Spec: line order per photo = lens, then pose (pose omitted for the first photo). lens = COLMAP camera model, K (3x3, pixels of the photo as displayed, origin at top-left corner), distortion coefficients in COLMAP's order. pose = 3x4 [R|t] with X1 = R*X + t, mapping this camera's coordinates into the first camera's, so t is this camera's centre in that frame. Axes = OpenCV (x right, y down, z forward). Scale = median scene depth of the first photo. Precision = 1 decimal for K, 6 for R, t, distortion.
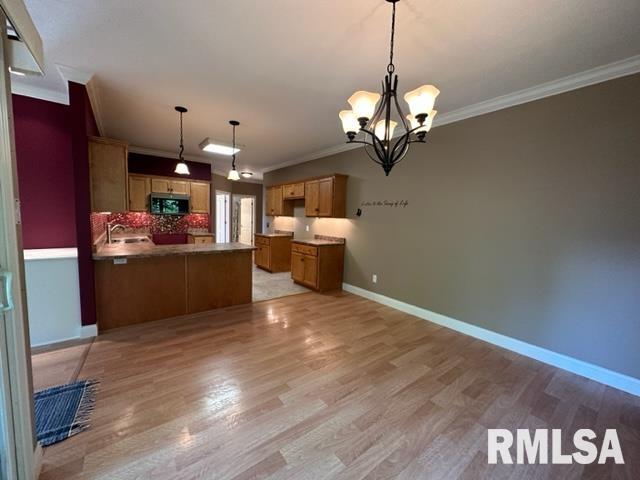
lens RADIAL K [[254.6, 0, 318.0], [0, 254.6, 241.5], [0, 0, 1]] dist [0.000415, 0.000565]
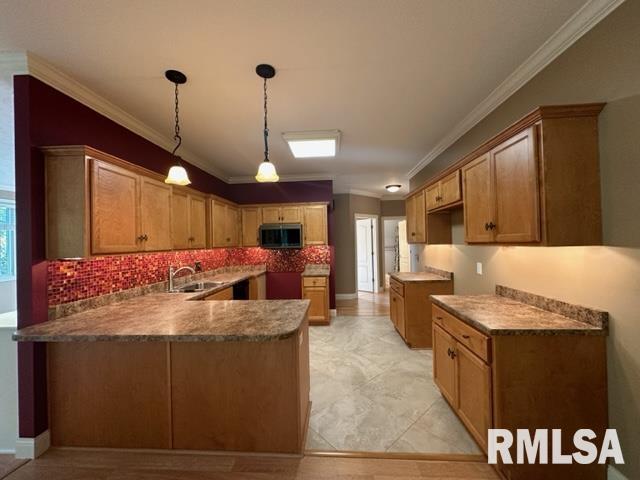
lens RADIAL K [[254.6, 0, 319.4], [0, 254.6, 240.4], [0, 0, 1]] dist [0.000415, 0.000565]
pose [[0.757864, -0.054689, -0.650116, 0.043894], [-0.014580, 0.994812, -0.100683, -0.053339], [0.652249, 0.085783, 0.753135, 0.480233]]
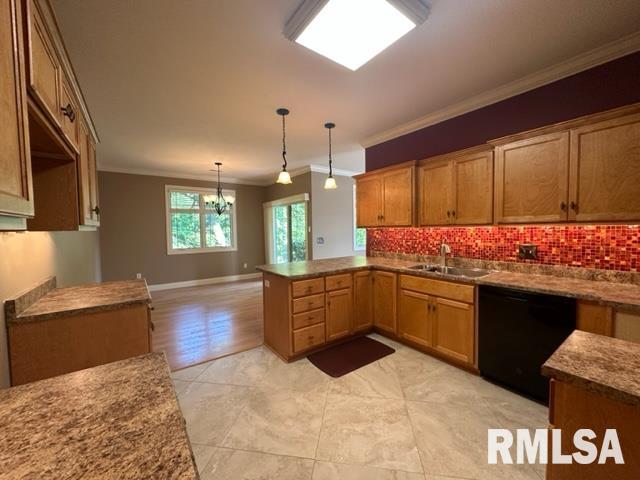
lens RADIAL K [[254.6, 0, 317.9], [0, 254.6, 239.7], [0, 0, 1]] dist [0.000415, 0.000565]
pose [[-0.999688, -0.019073, 0.016108, -0.310566], [-0.016686, 0.990412, 0.137131, -0.124116], [-0.018569, 0.136819, -0.990422, 1.236327]]
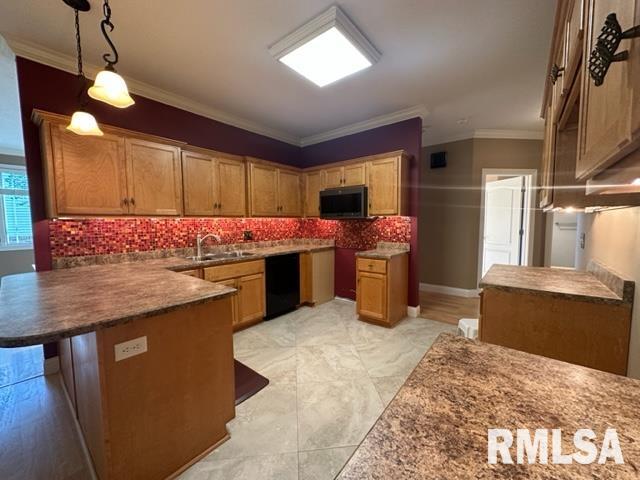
lens RADIAL K [[254.6, 0, 320.4], [0, 254.6, 239.8], [0, 0, 1]] dist [0.000415, 0.000565]
pose [[0.239891, 0.034824, -0.970175, 0.038948], [-0.075951, 0.996967, 0.017006, -0.062834], [0.967824, 0.069606, 0.241808, 0.818612]]
